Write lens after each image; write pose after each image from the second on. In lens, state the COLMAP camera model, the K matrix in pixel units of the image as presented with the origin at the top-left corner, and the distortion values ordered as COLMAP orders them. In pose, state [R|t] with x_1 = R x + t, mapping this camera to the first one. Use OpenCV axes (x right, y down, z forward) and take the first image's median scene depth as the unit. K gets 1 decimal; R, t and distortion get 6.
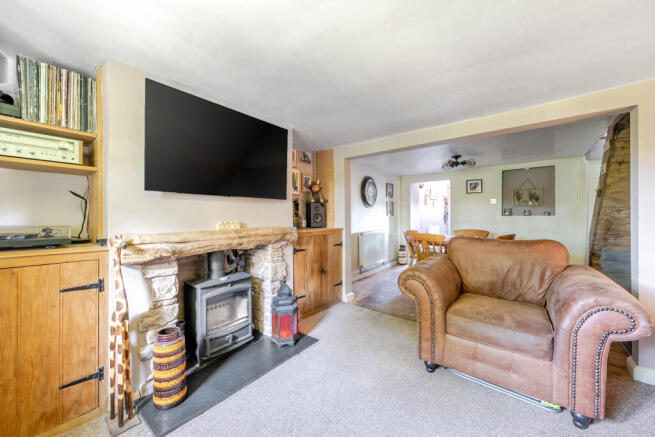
lens RADIAL K [[246.2, 0, 327.5], [0, 246.2, 219.5], [0, 0, 1]] dist [-0.001762, -0.000068]
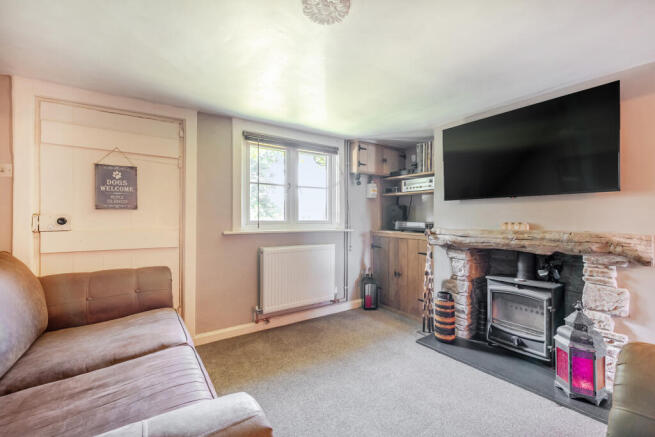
lens RADIAL K [[270.7, 0, 327.0], [0, 270.7, 216.8], [0, 0, 1]] dist [-0.000068, -0.000018]
pose [[-0.268922, 0.000259, -0.963162, 0.915476], [-0.007426, 0.999970, 0.002342, -0.011804], [0.963133, 0.007783, -0.268912, 0.594390]]
